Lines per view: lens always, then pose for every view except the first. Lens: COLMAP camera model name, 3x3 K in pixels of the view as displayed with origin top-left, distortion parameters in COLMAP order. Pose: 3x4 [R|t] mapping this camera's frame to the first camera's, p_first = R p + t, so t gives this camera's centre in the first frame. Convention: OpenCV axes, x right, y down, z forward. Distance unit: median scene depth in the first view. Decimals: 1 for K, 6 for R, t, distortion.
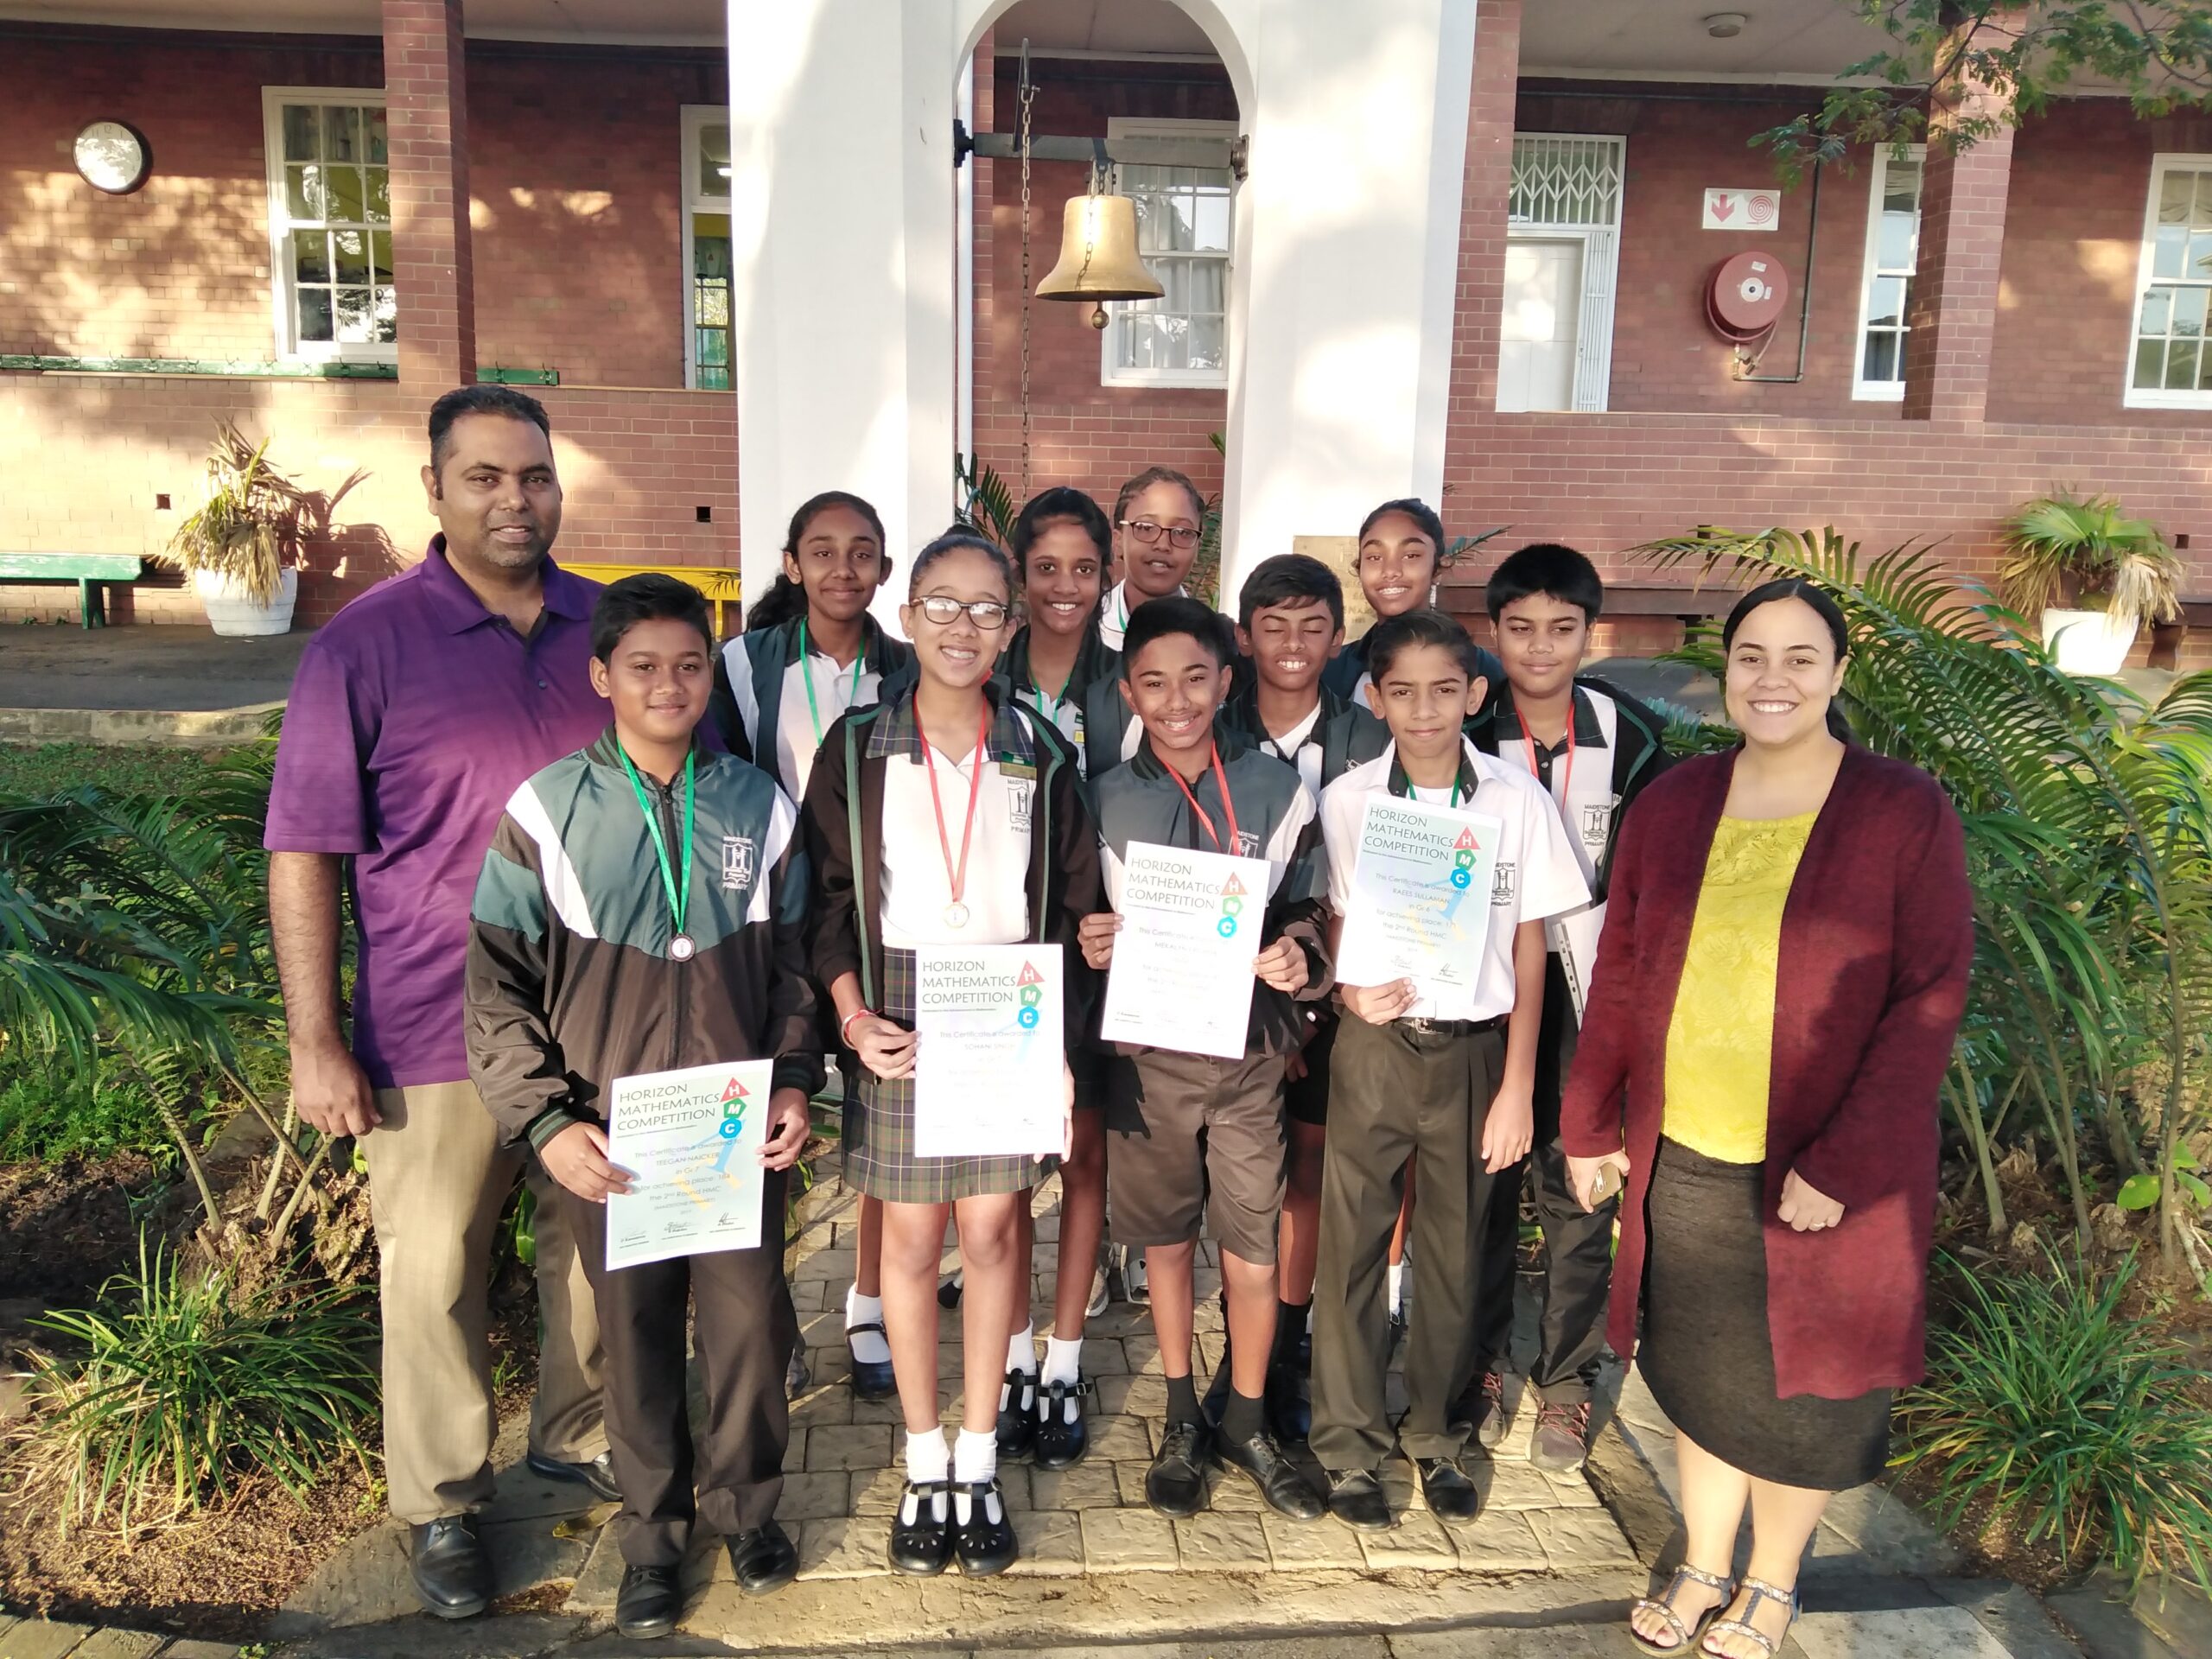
lens RADIAL K [[1717.8, 0, 1119.0], [0, 1717.8, 809.3], [0, 0, 1]] dist [0.056423, -0.090880]
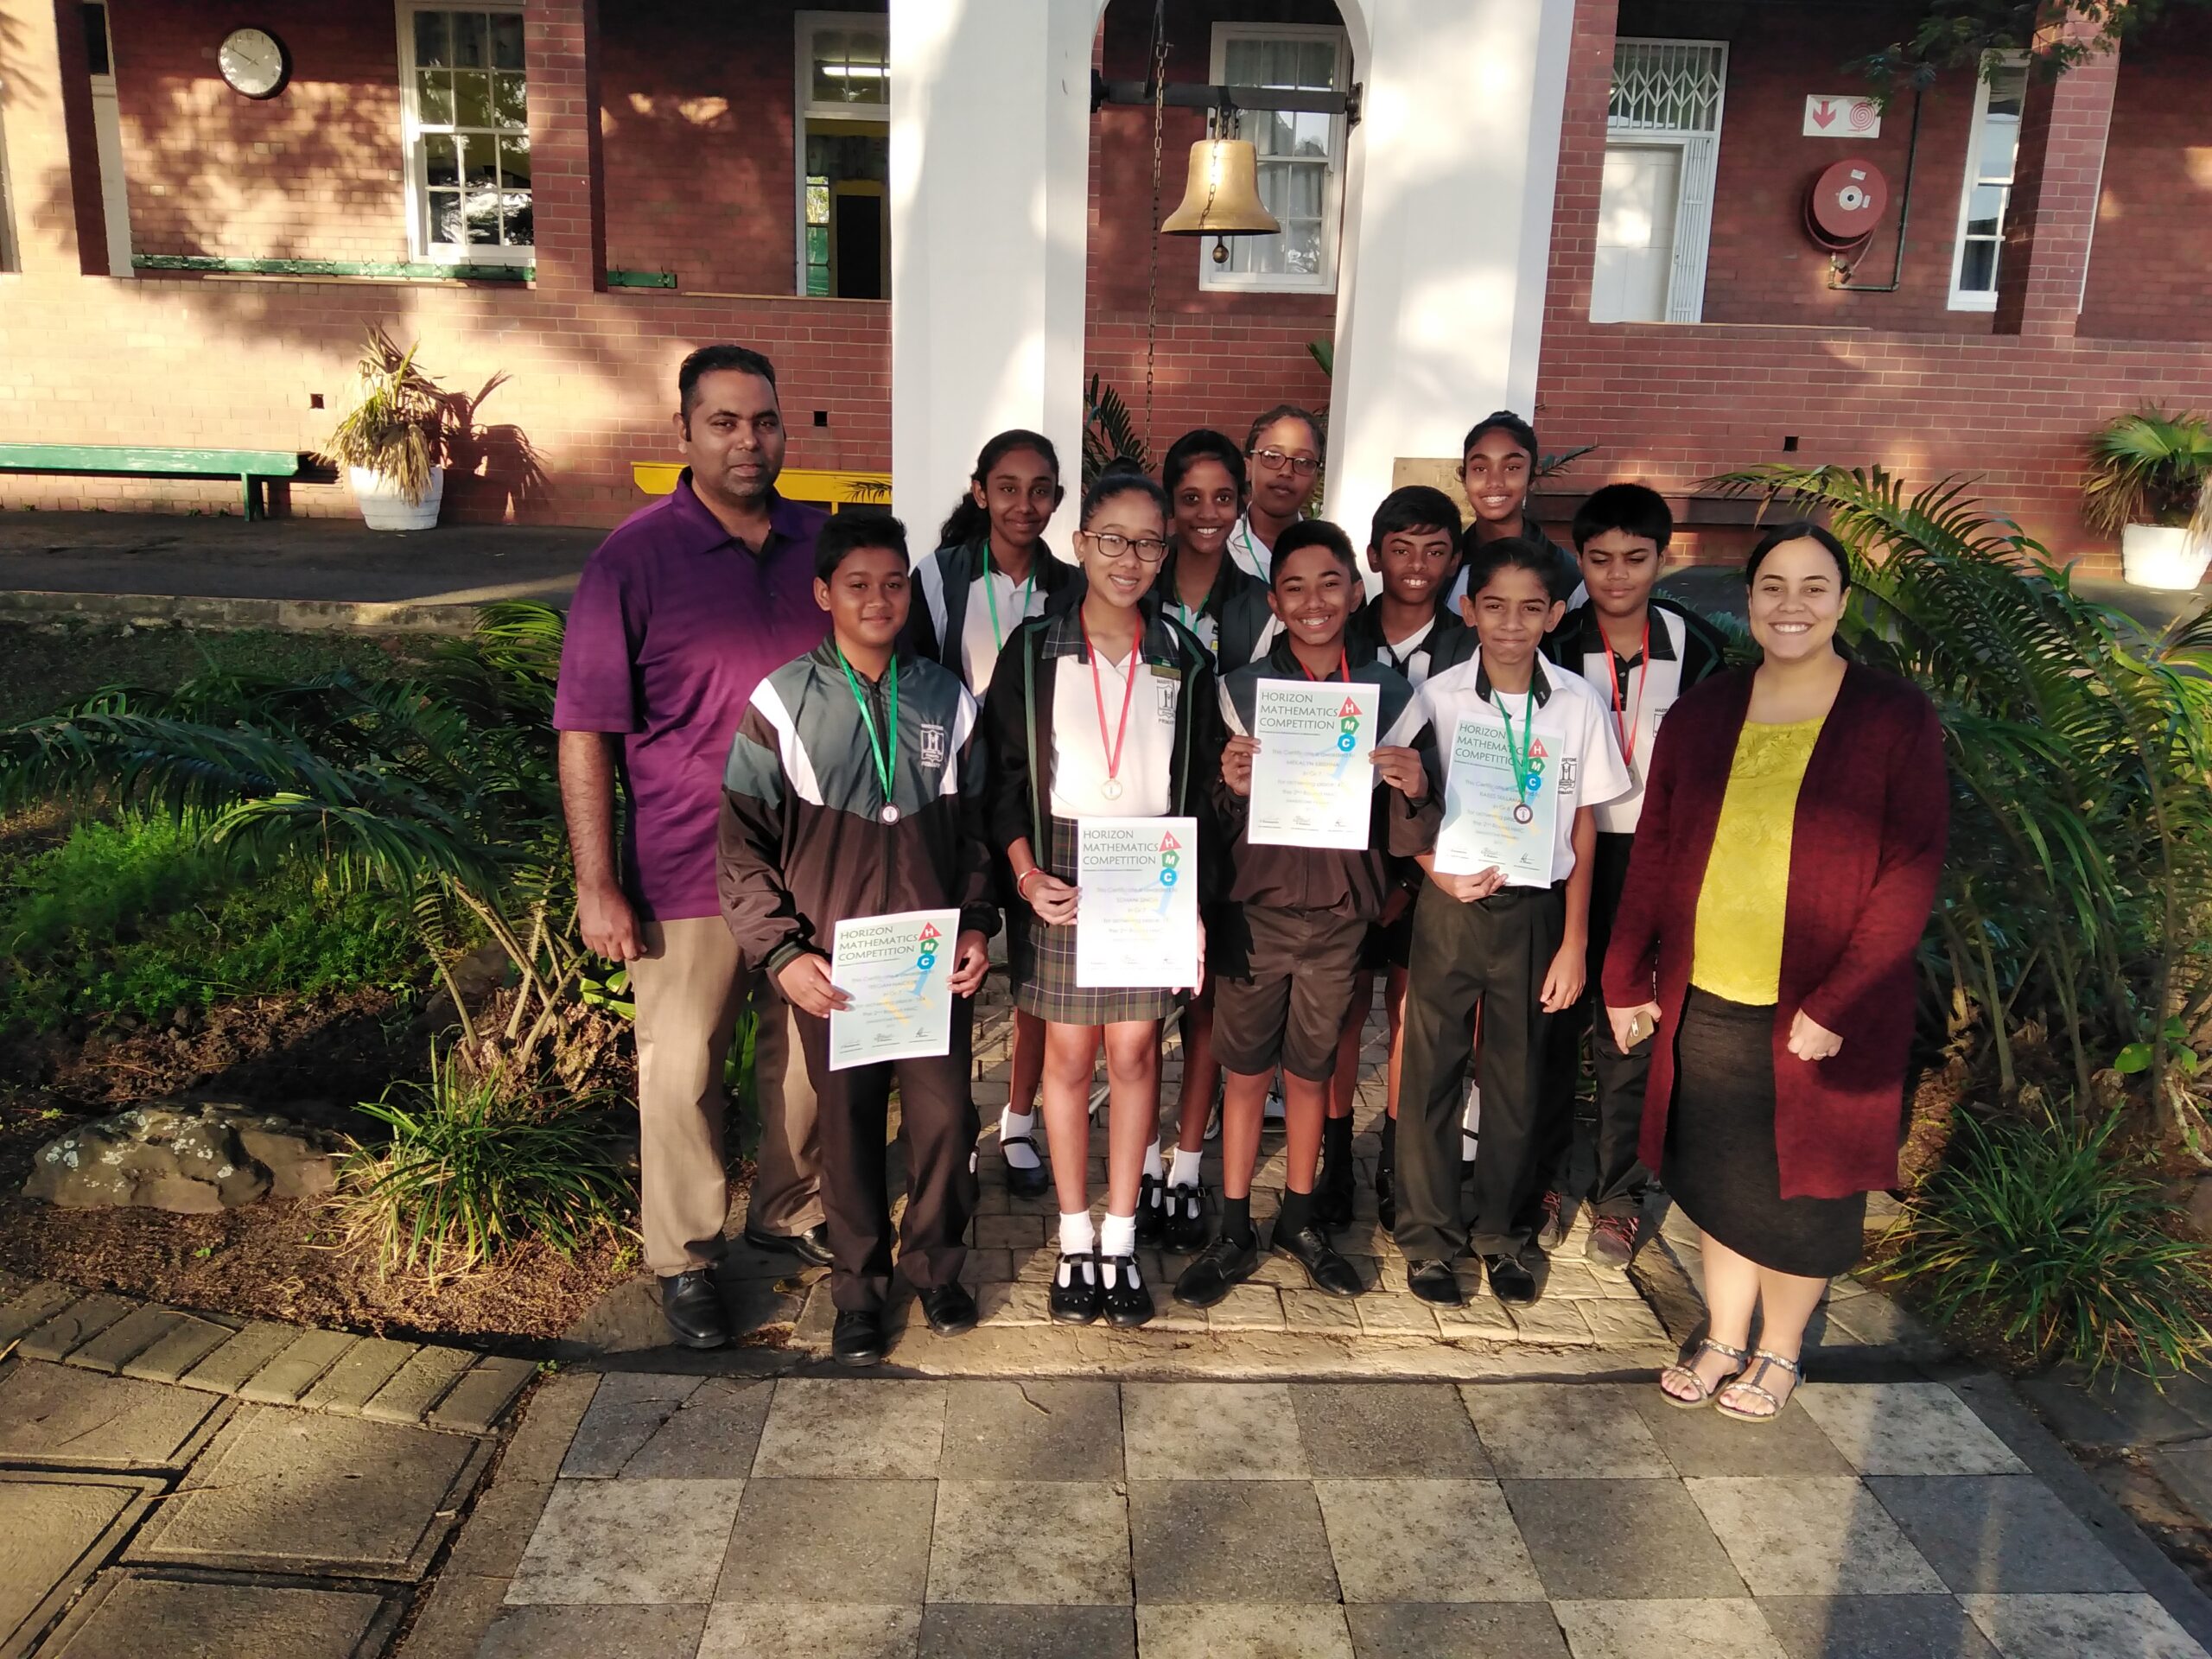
lens RADIAL K [[1717.8, 0, 1113.7], [0, 1717.8, 814.4], [0, 0, 1]] dist [0.056423, -0.090880]
pose [[0.998768, 0.018887, -0.045879, -0.029250], [-0.015977, 0.997887, 0.062980, 0.000972], [0.046972, -0.062169, 0.996960, -0.152594]]
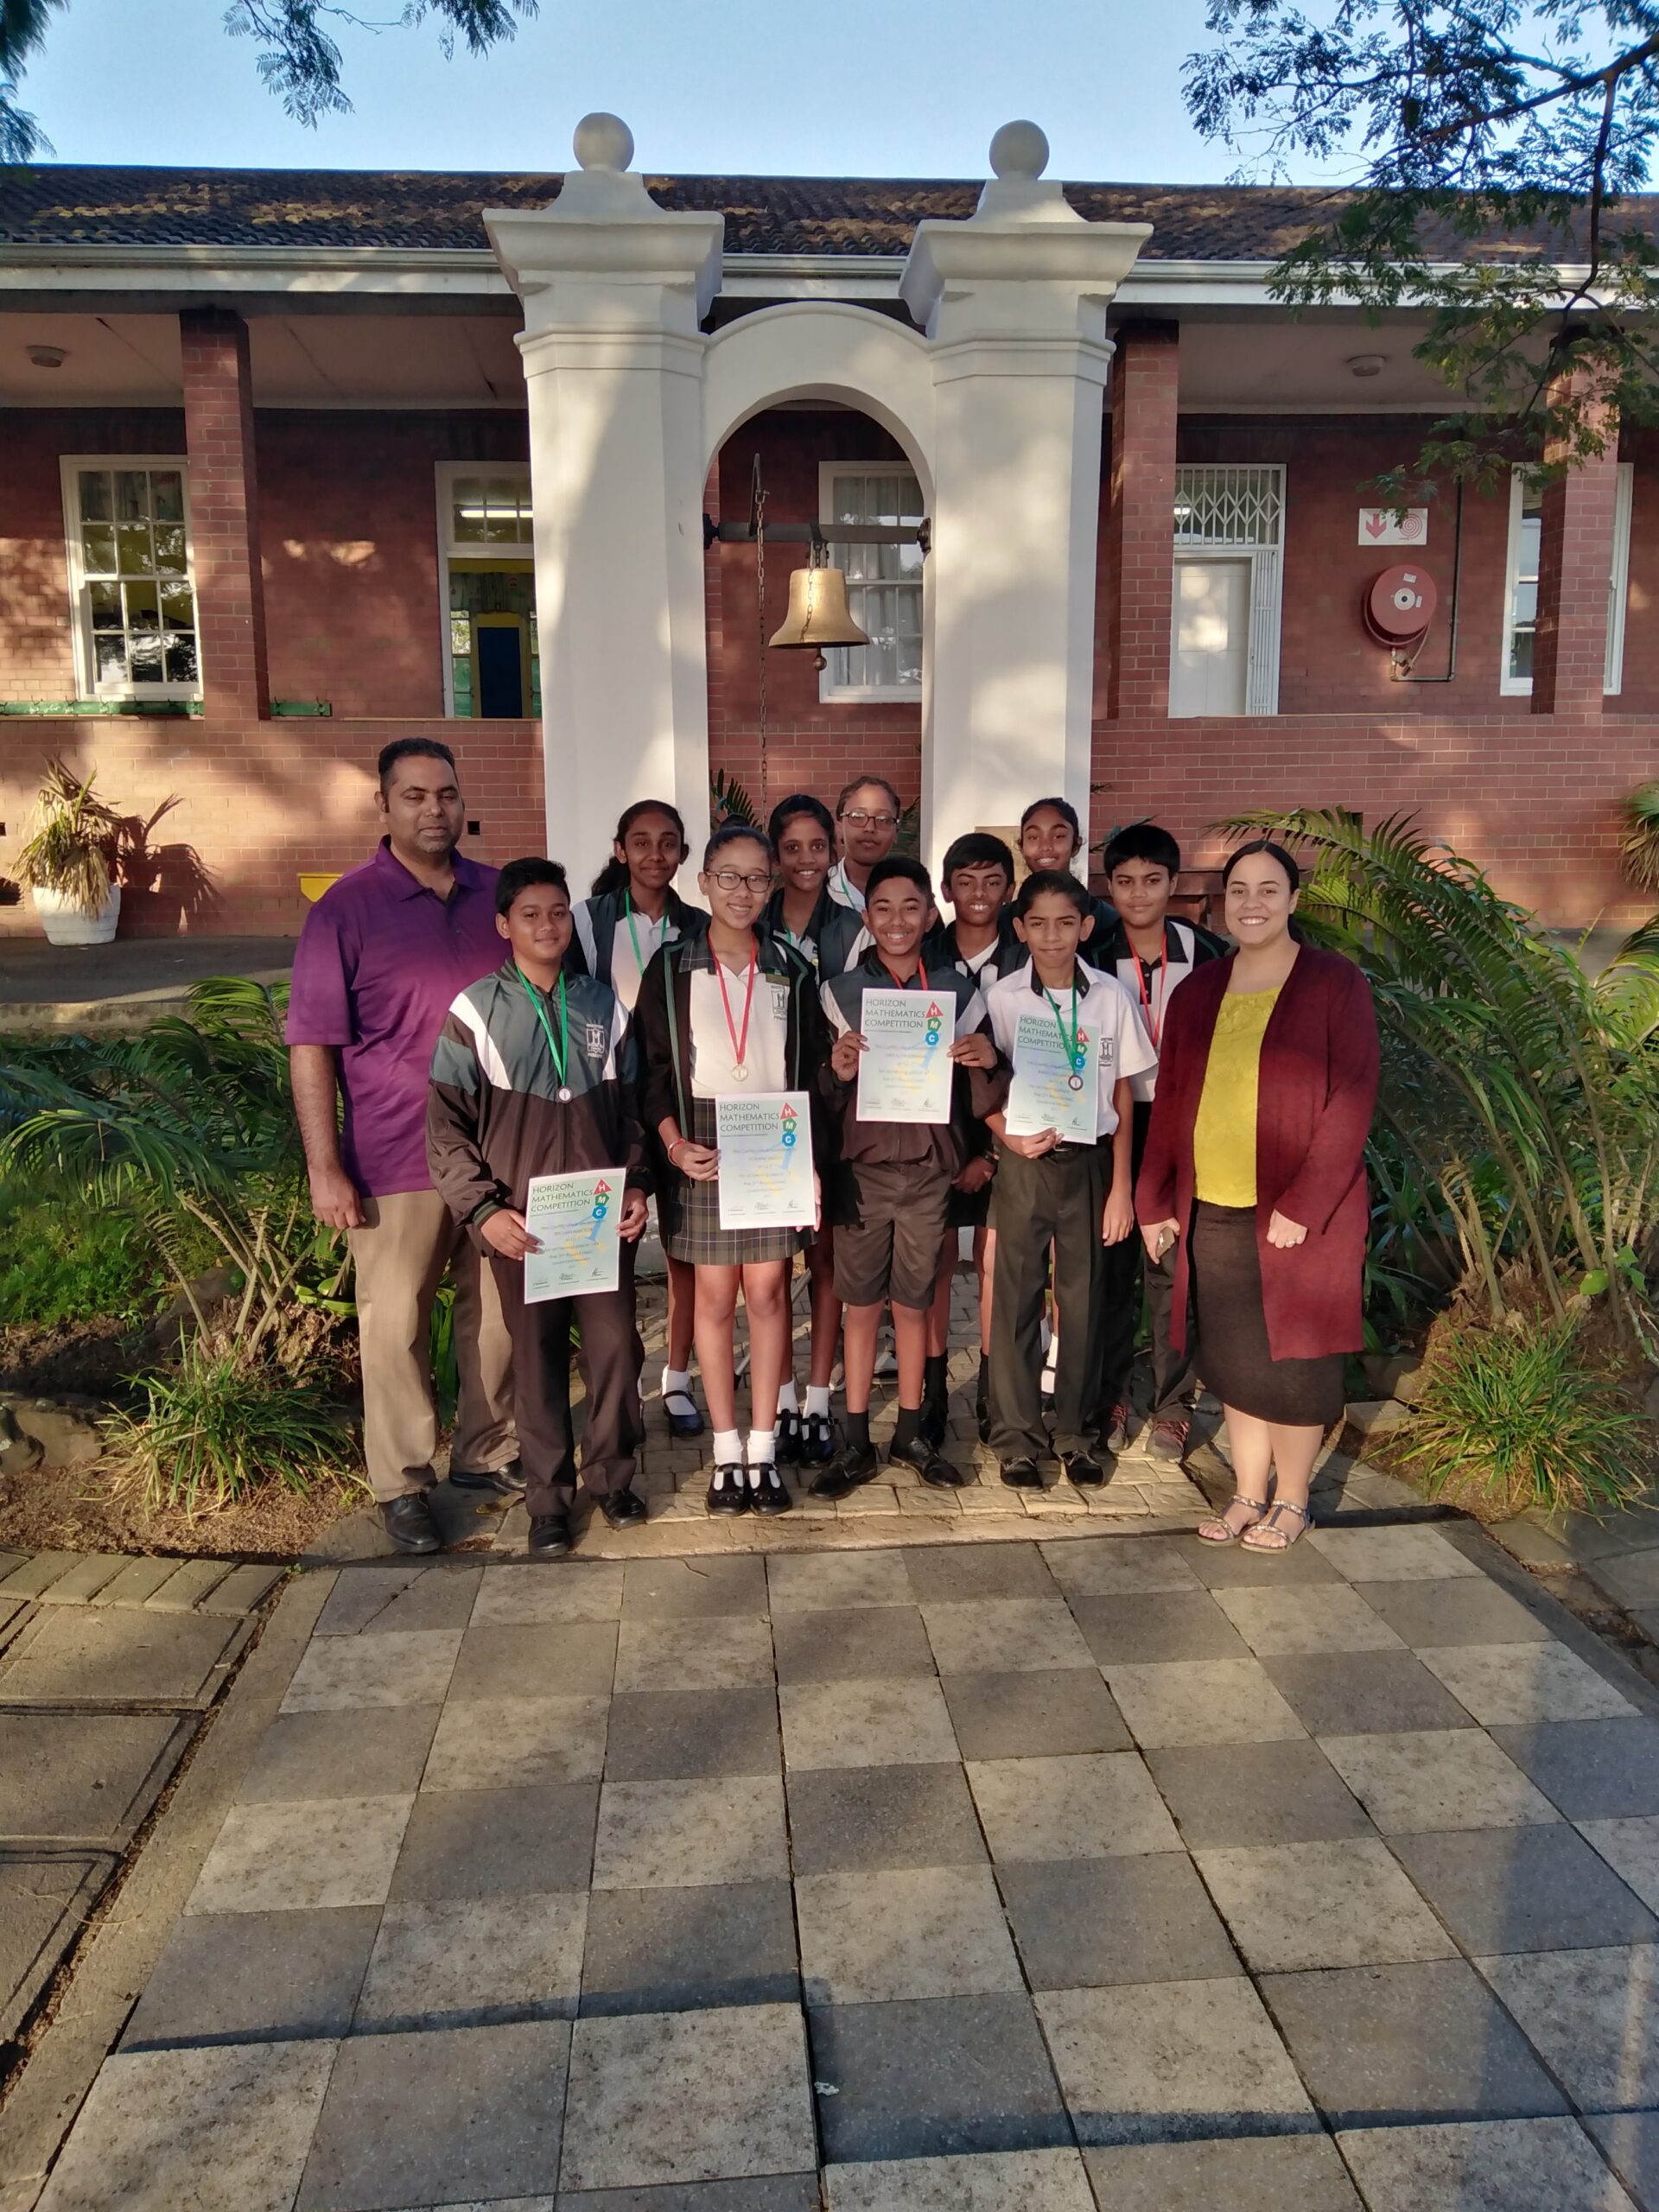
lens RADIAL K [[1717.8, 0, 829.5], [0, 1717.8, 1108.4], [0, 0, 1]] dist [0.056423, -0.090880]
pose [[0.999591, -0.026949, -0.009521, -0.001866], [0.026908, 0.999628, -0.004408, 0.072897], [0.009637, 0.004150, 0.999945, -0.382318]]
